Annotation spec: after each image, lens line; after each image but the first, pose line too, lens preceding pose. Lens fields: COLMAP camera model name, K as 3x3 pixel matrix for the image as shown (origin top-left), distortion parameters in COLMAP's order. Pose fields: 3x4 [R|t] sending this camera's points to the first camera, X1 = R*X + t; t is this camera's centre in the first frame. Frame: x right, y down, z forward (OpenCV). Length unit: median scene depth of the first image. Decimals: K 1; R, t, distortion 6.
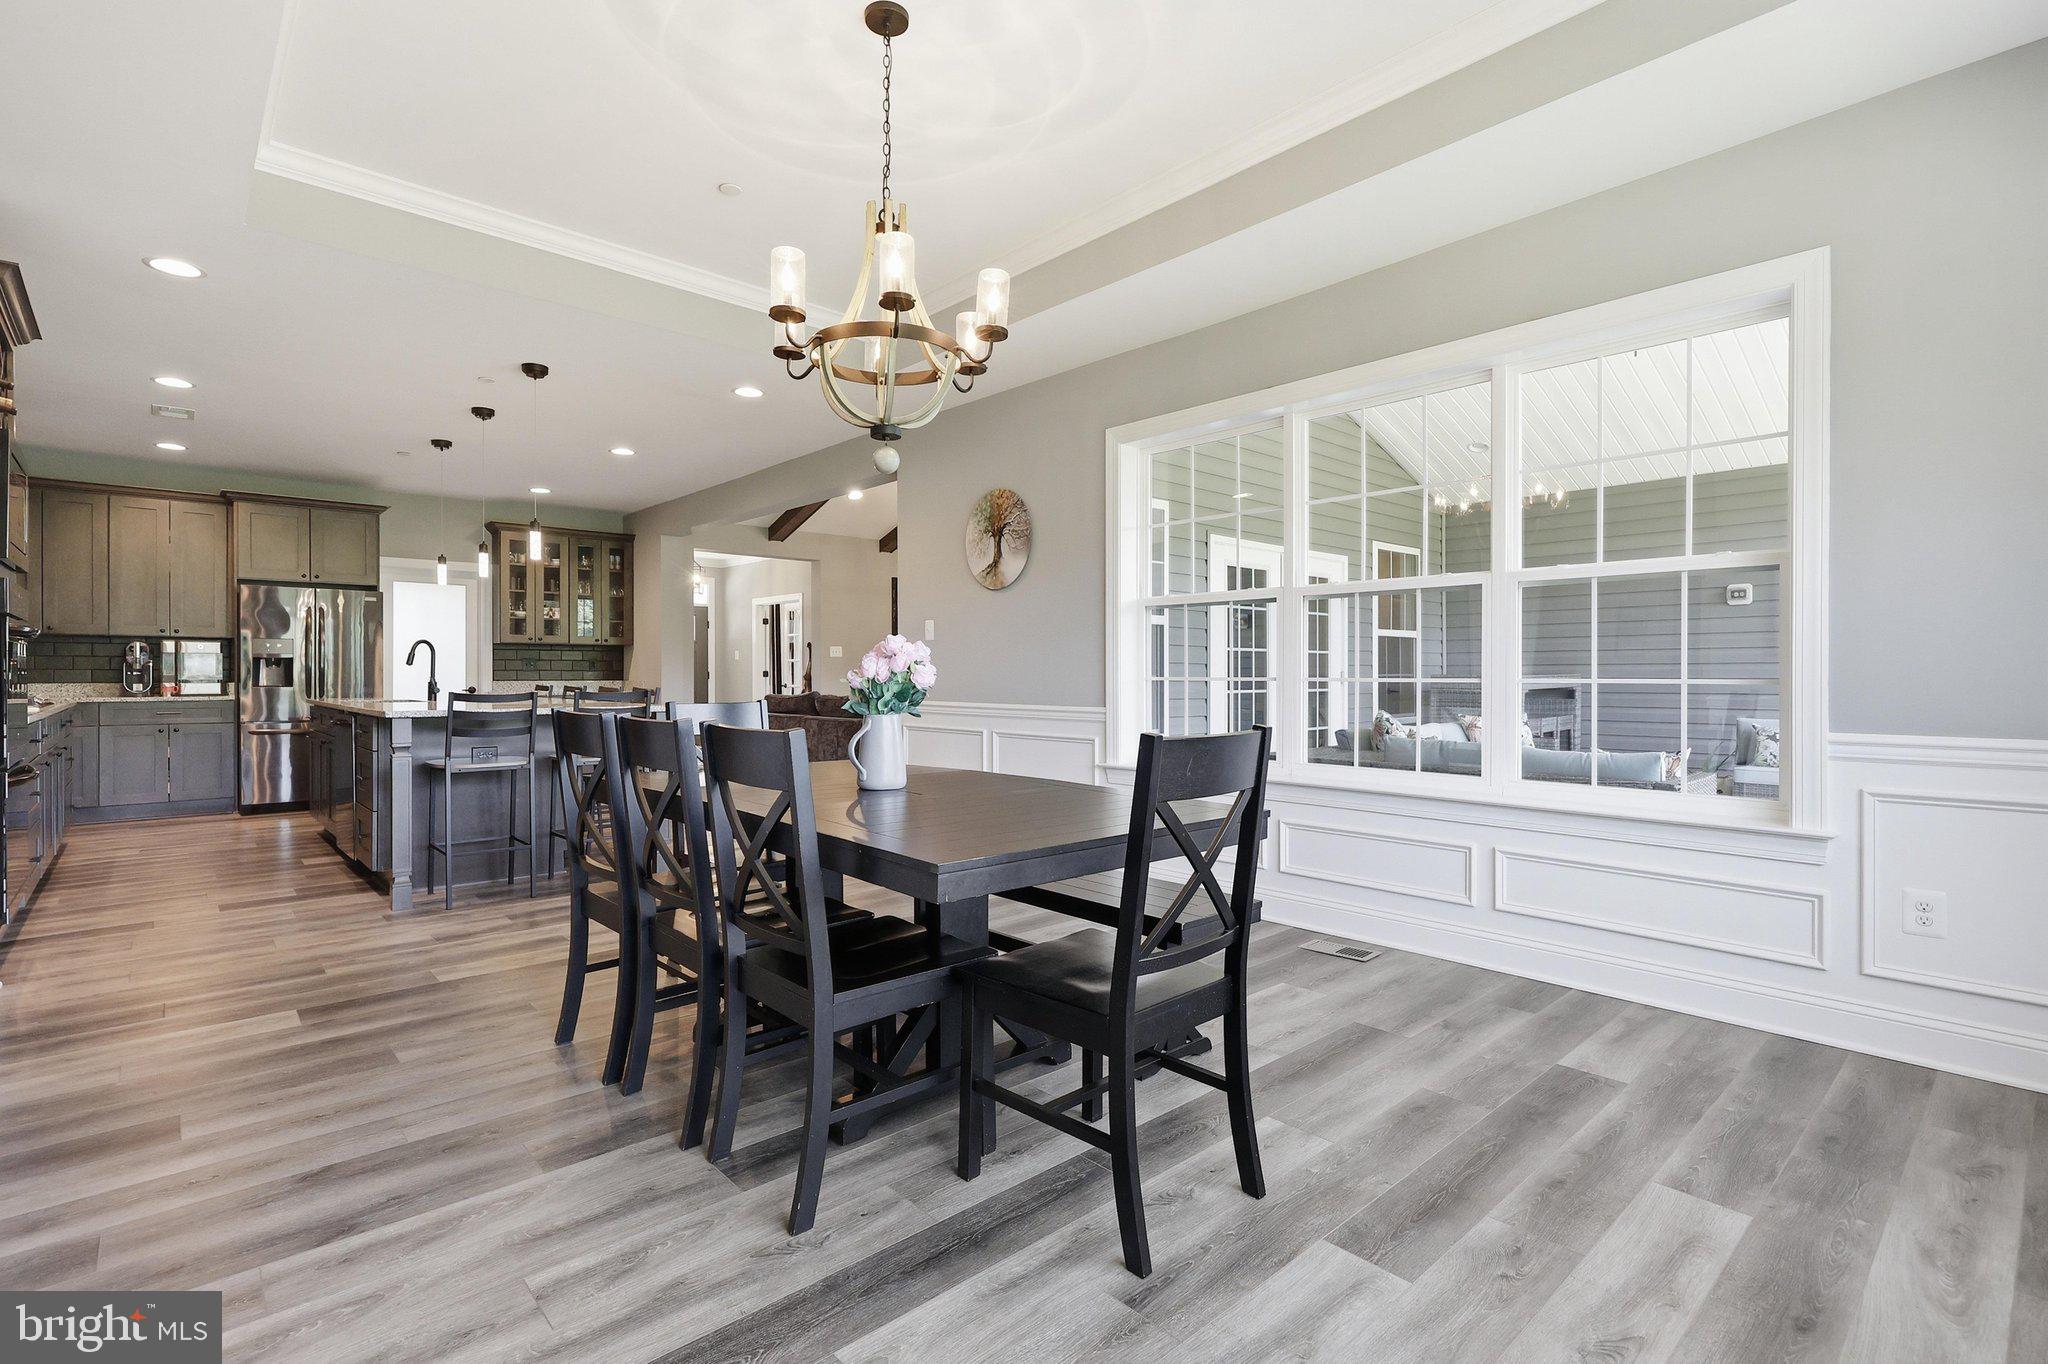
lens RADIAL K [[966.9, 0, 1024.0], [0, 966.9, 682.0], [0, 0, 1]] dist [0.000772, 0.000009]
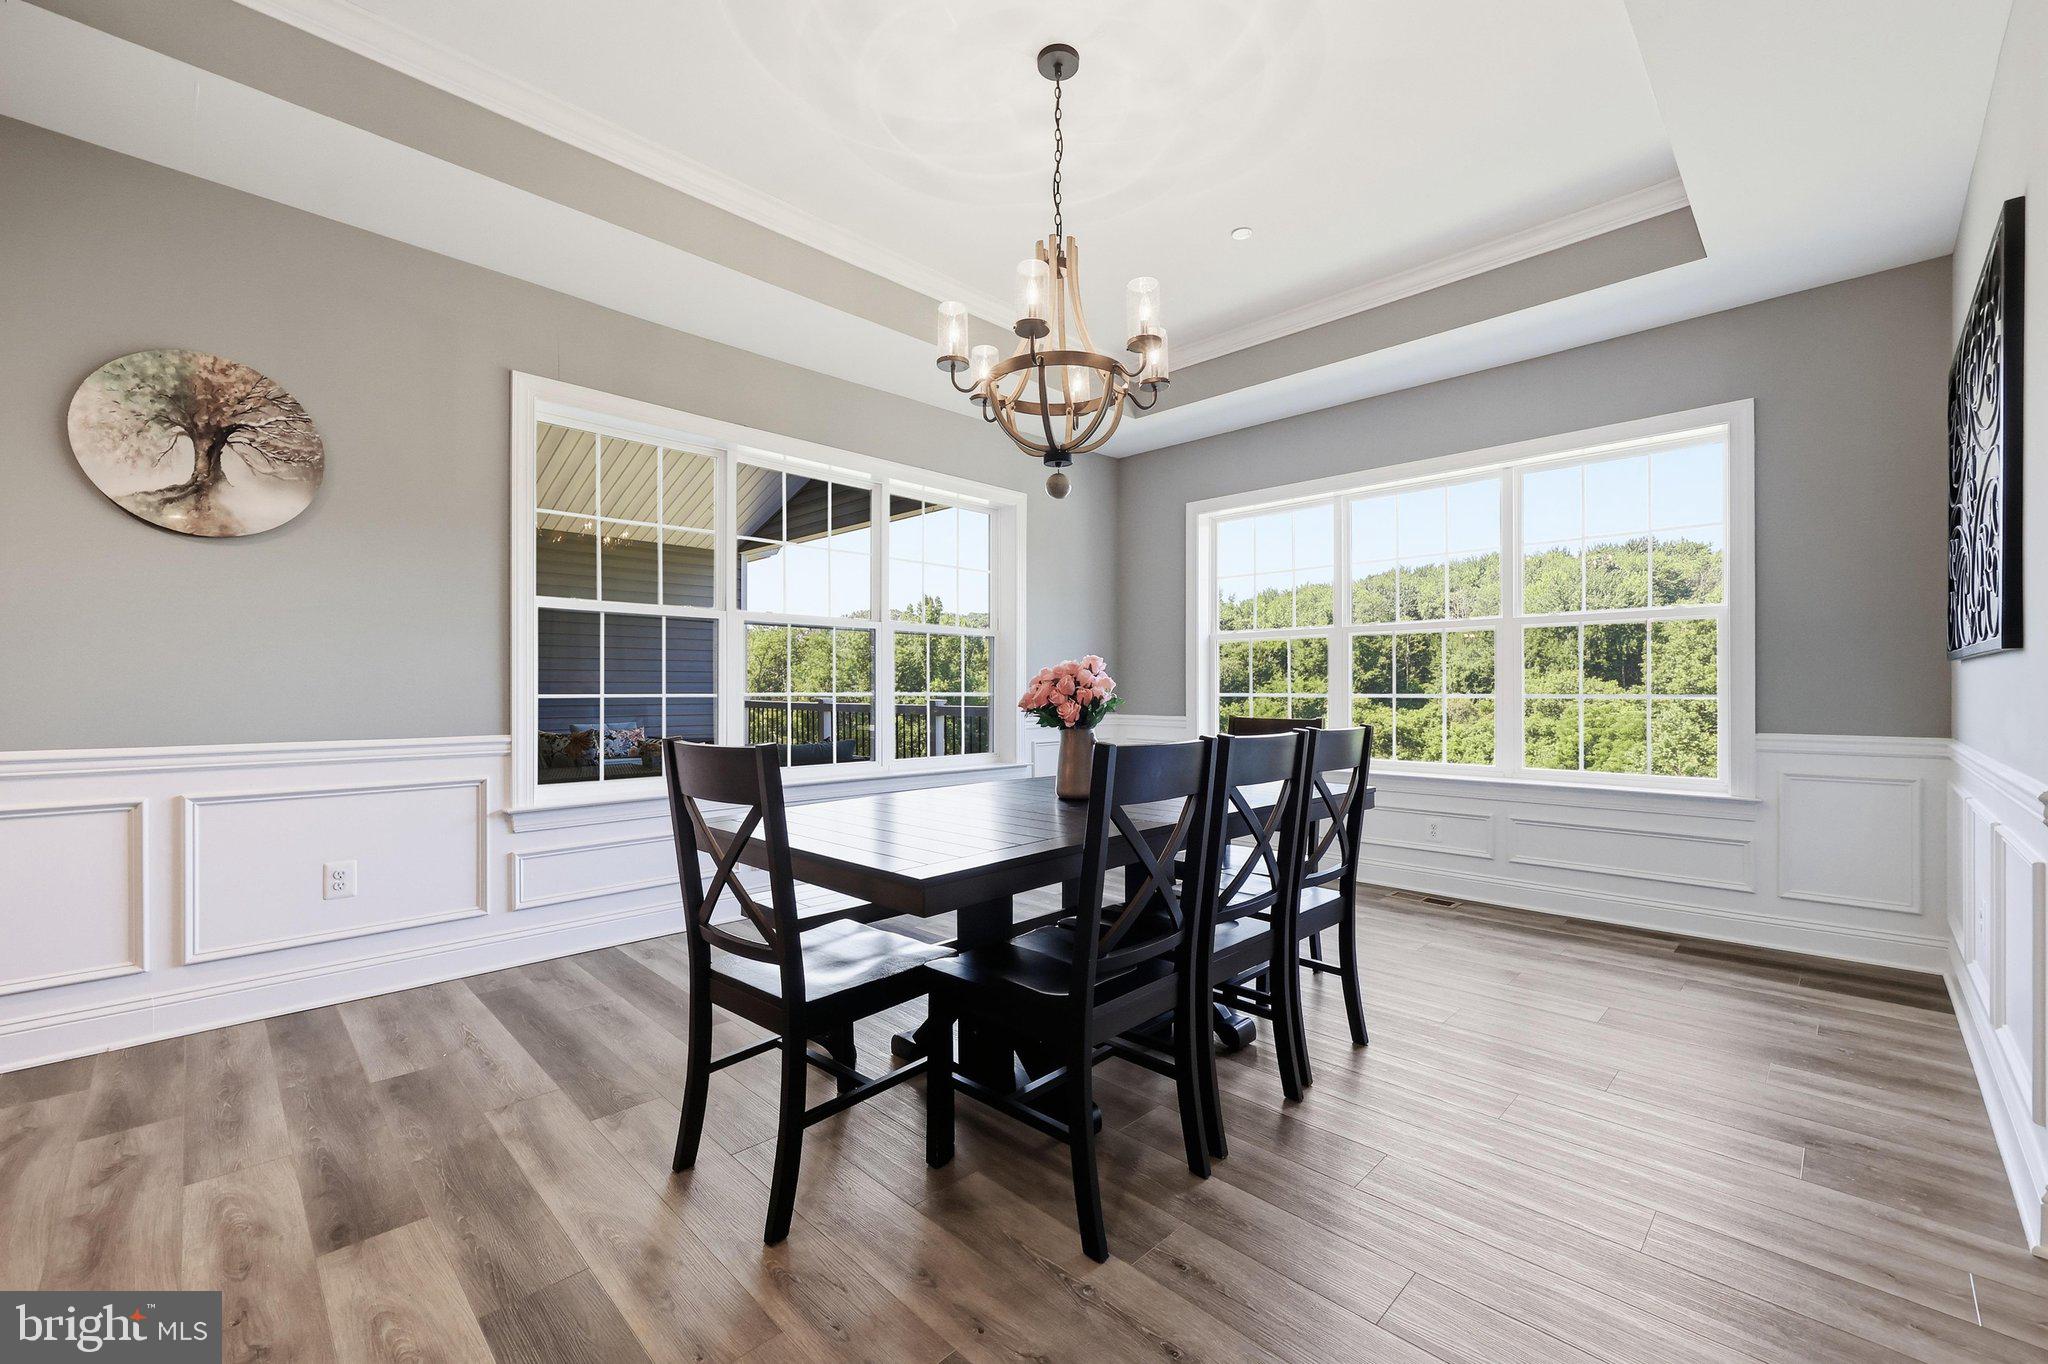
lens RADIAL K [[822.5, 0, 1021.4], [0, 822.5, 701.9], [0, 0, 1]] dist [-0.000960, -0.000130]
pose [[-0.042085, -0.010187, 0.999062, -0.524519], [0.004472, 0.999936, 0.010384, -0.002075], [-0.999104, 0.004904, -0.042037, 0.550436]]
